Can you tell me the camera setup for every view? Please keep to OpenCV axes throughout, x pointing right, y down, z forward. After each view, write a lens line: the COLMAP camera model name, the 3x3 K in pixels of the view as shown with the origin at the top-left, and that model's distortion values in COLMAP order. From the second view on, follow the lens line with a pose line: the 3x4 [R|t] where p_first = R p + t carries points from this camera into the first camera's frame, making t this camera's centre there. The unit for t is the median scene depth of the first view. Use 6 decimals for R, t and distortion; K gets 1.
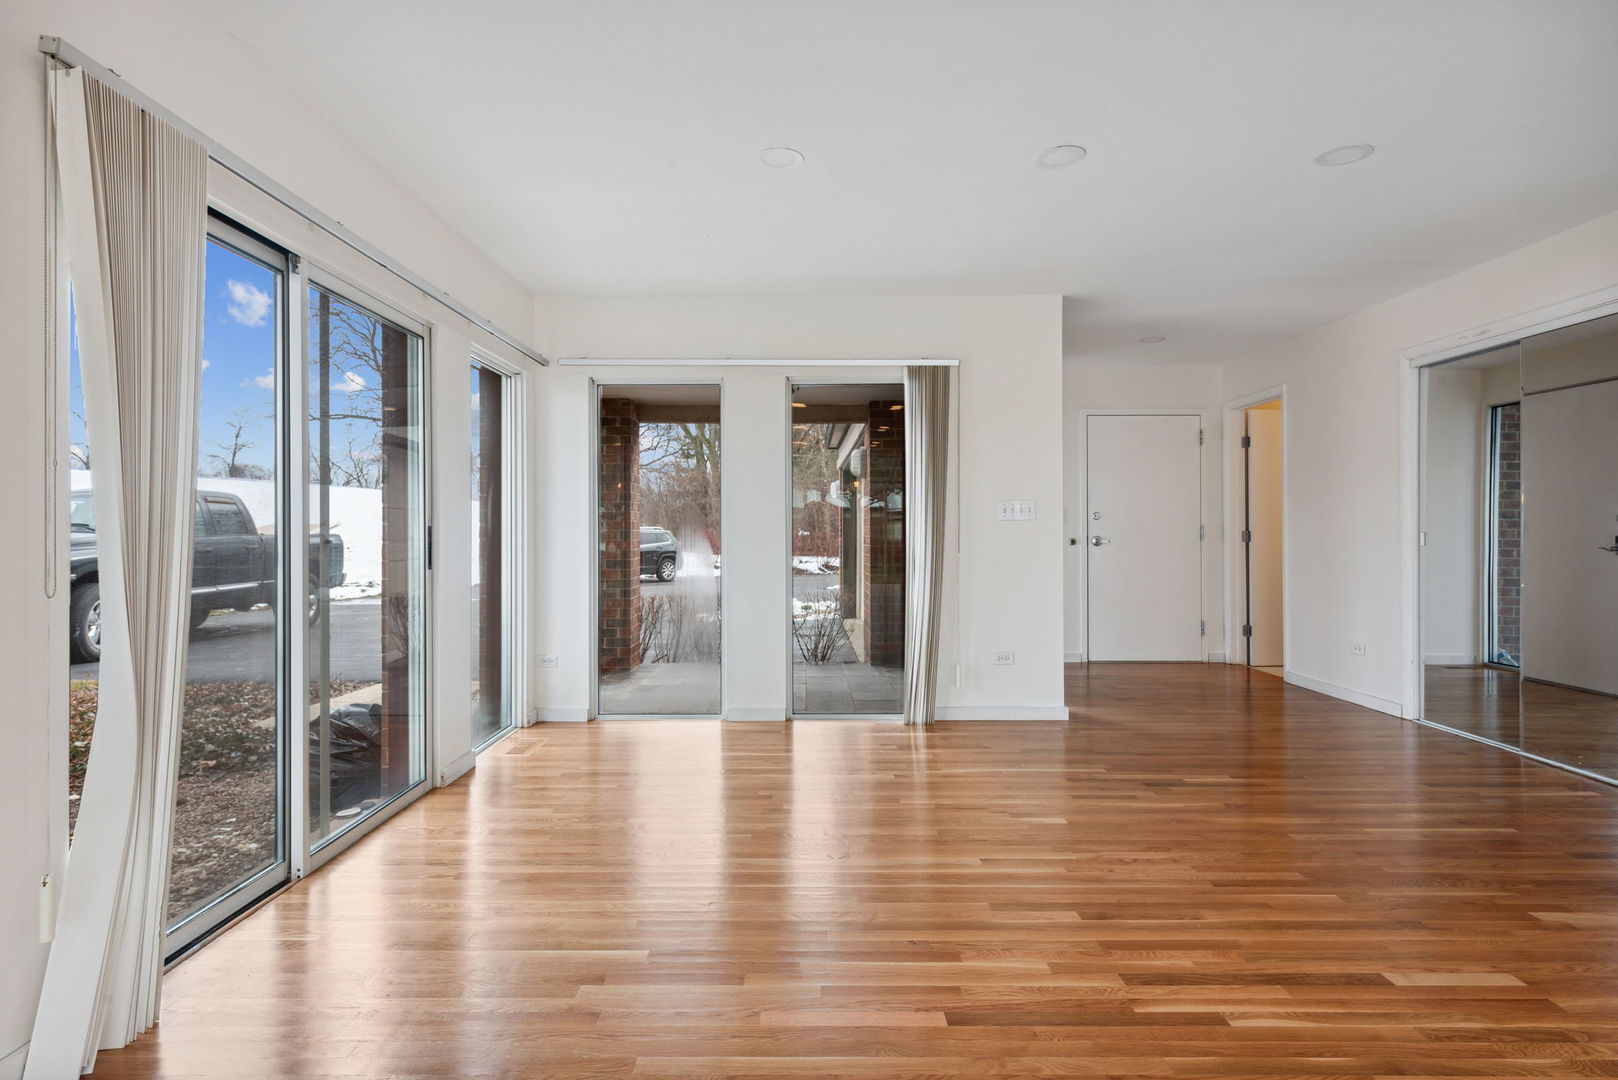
lens RADIAL K [[880.5, 0, 803.9], [0, 880.5, 534.7], [0, 0, 1]] dist [0.003034, 0.001335]
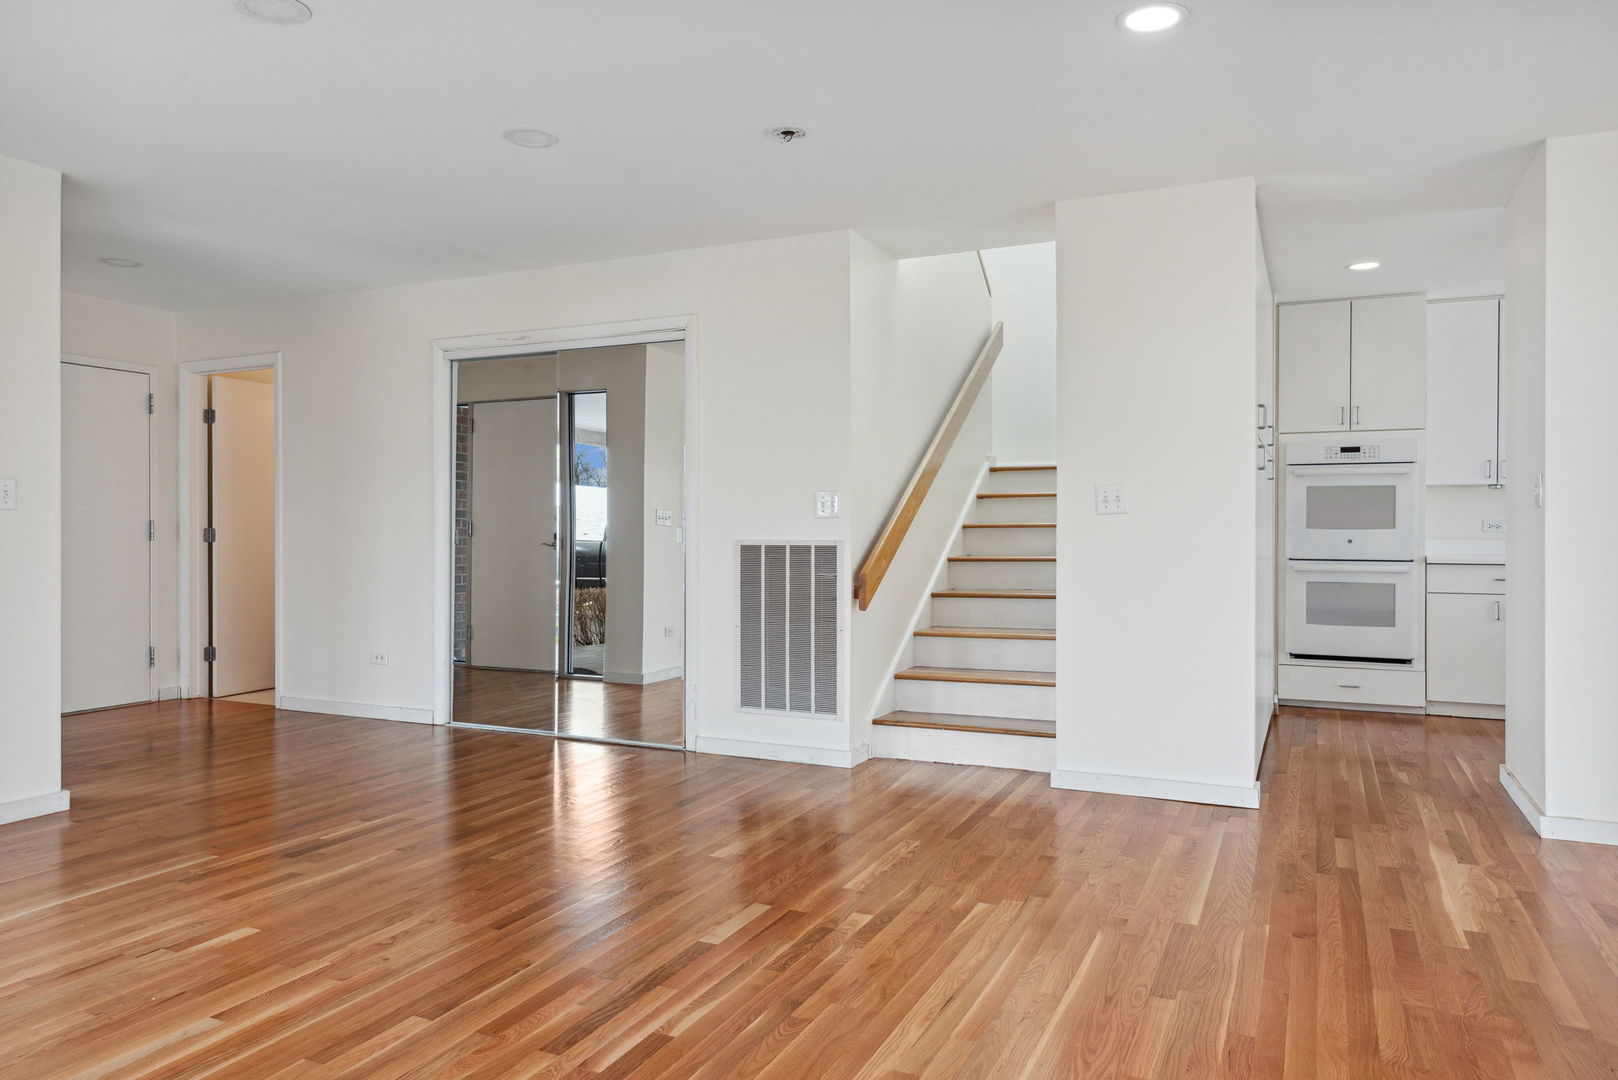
lens RADIAL K [[1067.5, 0, 809.0], [0, 1067.5, 540.0], [0, 0, 1]] dist [0.020940, 0.000832]
pose [[0.427715, -0.007039, 0.903886, -0.271697], [0.001346, 0.999974, 0.007150, 0.000245], [-0.903913, -0.001842, 0.427713, 0.189706]]
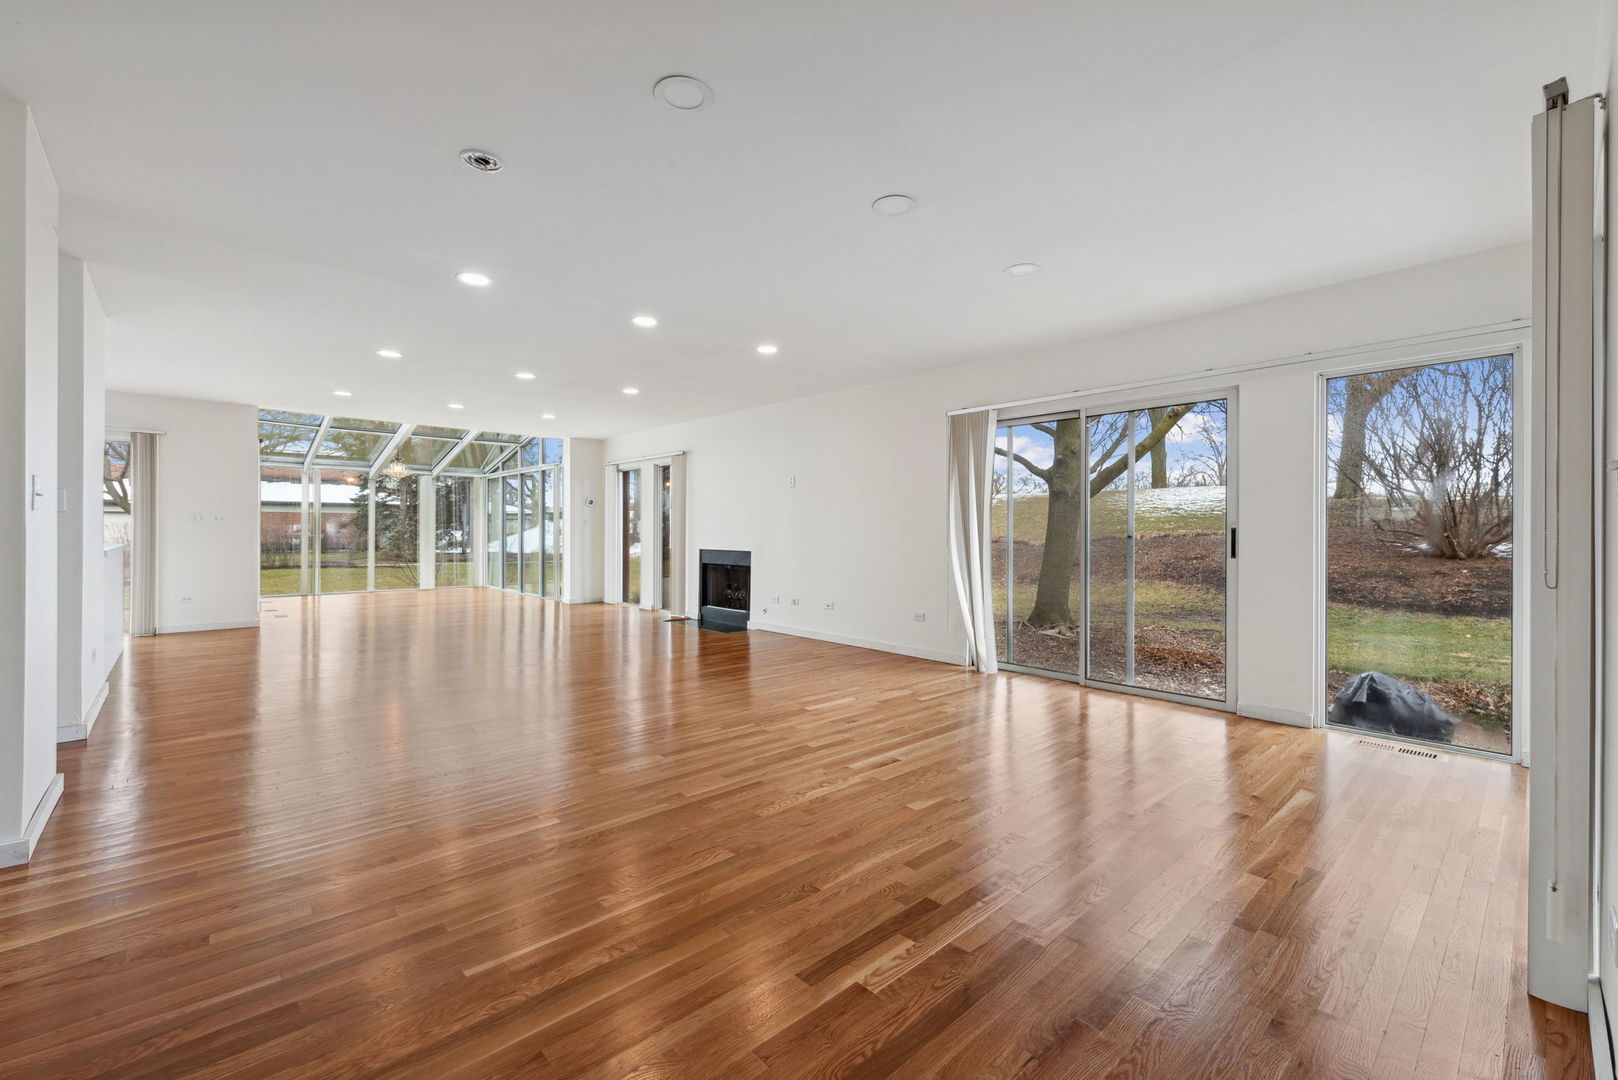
lens RADIAL K [[665.1, 0, 805.6], [0, 665.1, 534.8], [0, 0, 1]] dist [0.015963, -0.007165]
pose [[-0.742268, -0.003409, -0.670095, 0.825914], [-0.004878, 0.999988, 0.000316, 0.002756], [0.670086, 0.003503, -0.742276, 1.346656]]
